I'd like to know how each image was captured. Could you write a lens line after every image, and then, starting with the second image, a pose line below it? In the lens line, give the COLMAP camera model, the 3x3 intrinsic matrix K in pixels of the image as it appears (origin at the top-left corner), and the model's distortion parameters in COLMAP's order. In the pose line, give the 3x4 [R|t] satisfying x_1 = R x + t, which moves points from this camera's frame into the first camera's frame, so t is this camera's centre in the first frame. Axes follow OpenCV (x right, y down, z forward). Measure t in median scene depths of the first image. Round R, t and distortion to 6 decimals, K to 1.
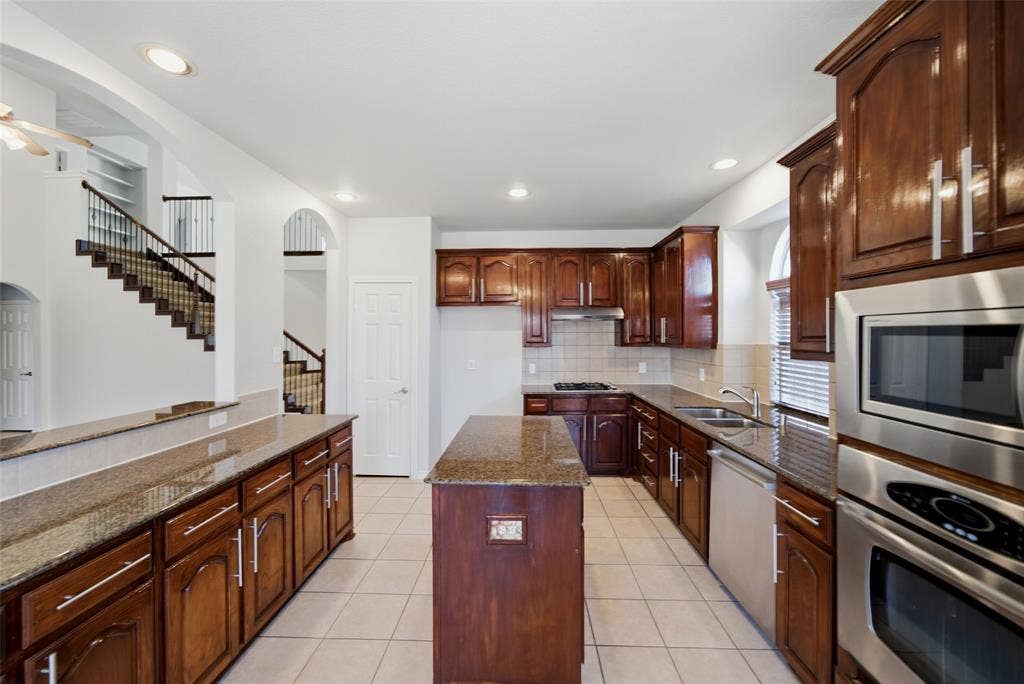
lens RADIAL K [[393.6, 0, 507.3], [0, 393.6, 337.8], [0, 0, 1]] dist [-0.007351, 0.001913]
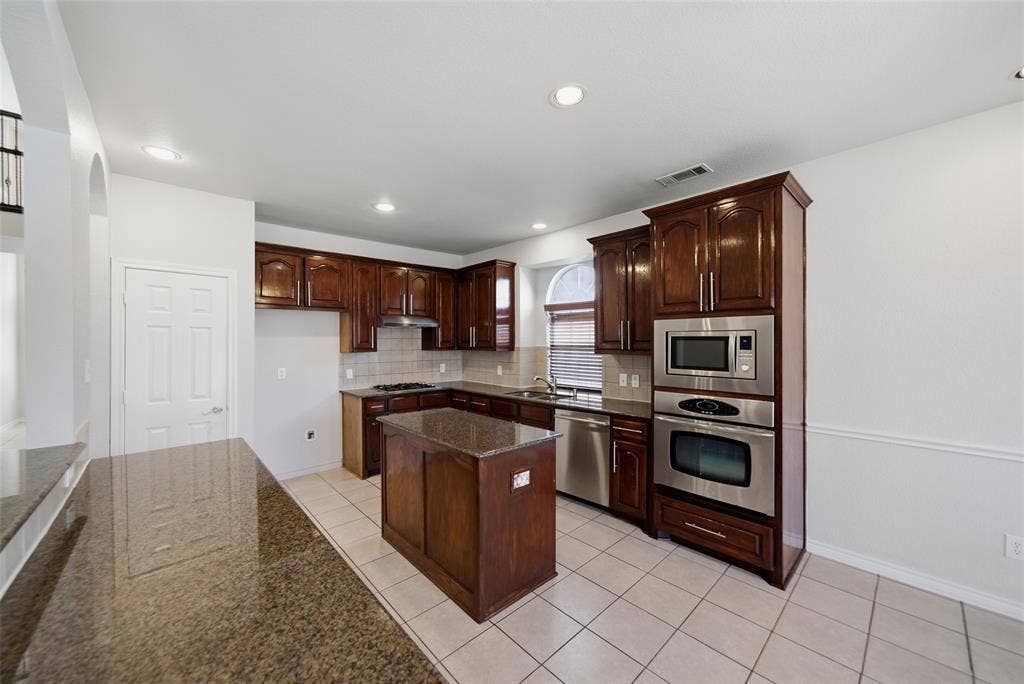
lens RADIAL K [[393.6, 0, 505.5], [0, 393.6, 349.2], [0, 0, 1]] dist [-0.007351, 0.001913]
pose [[0.704229, -0.017999, 0.709745, -0.504264], [0.007658, 0.999813, 0.017757, -0.000886], [-0.709932, -0.007069, 0.704235, 0.025557]]
